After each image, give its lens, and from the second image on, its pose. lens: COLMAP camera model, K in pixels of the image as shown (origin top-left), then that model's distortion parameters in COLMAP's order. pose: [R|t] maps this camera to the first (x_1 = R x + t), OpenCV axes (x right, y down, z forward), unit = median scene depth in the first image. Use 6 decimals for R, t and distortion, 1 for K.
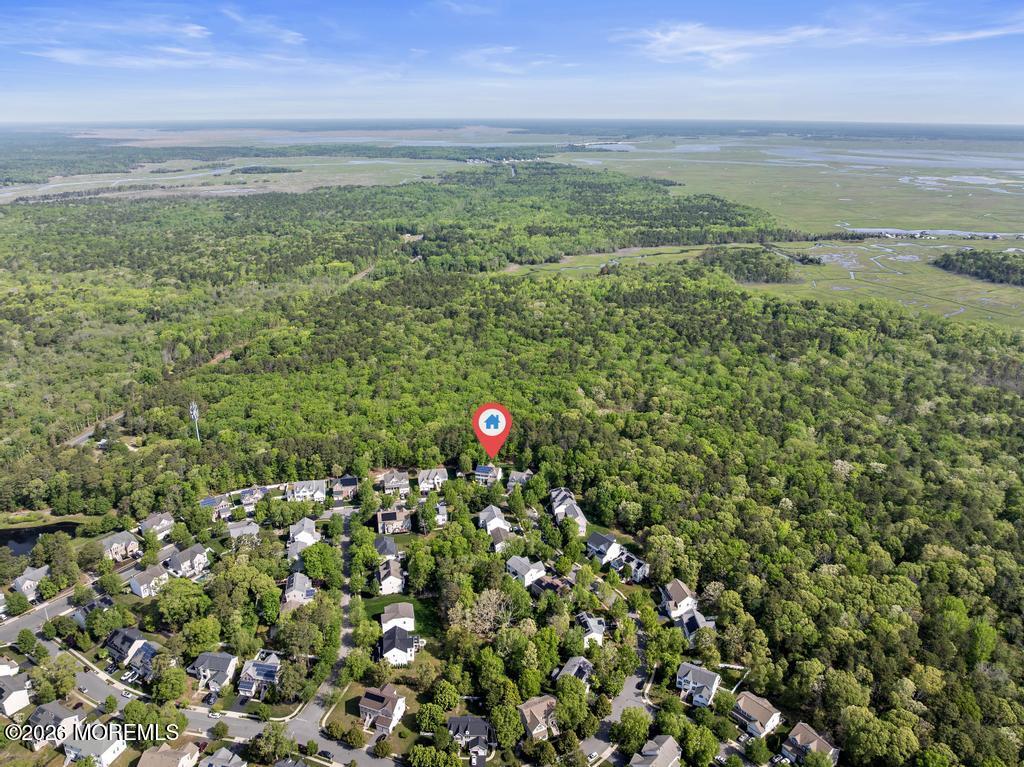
lens RADIAL K [[724.0, 0, 512.0], [0, 724.0, 383.5], [0, 0, 1]] dist [-0.036568, -0.004531]
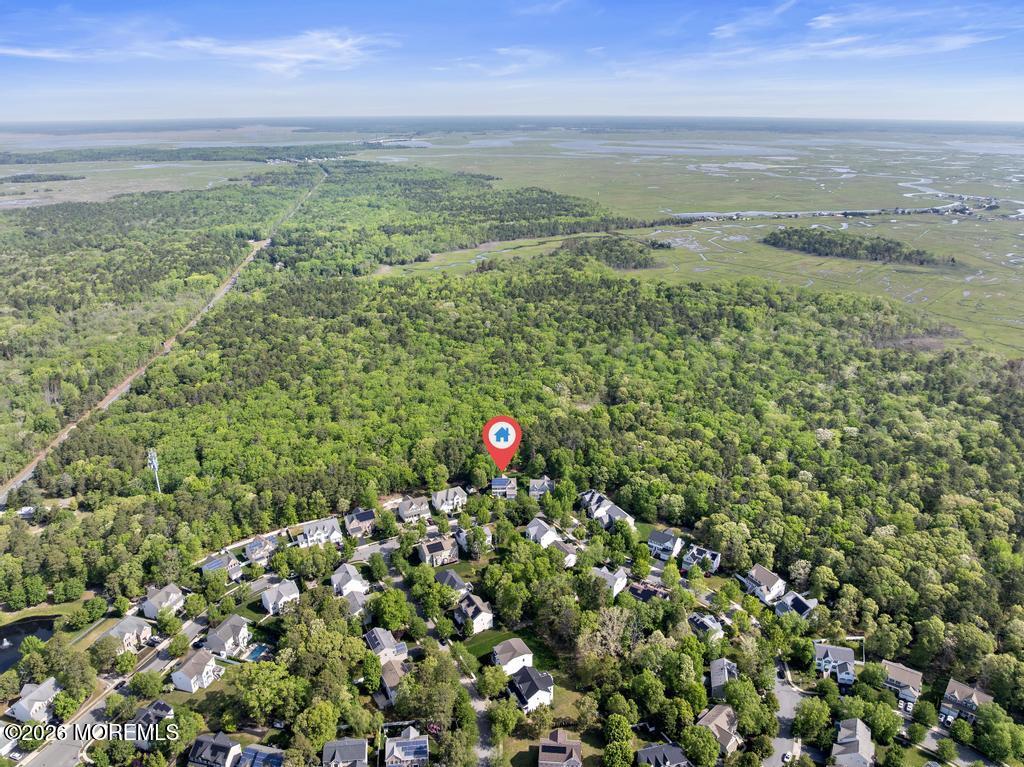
lens RADIAL K [[717.8, 0, 512.0], [0, 717.8, 383.5], [0, 0, 1]] dist [-0.038180, 0.002058]
pose [[0.962008, -0.100191, 0.253975, -0.239431], [0.098497, 0.994948, 0.019410, -0.025386], [-0.254636, 0.006343, 0.967016, 0.080933]]
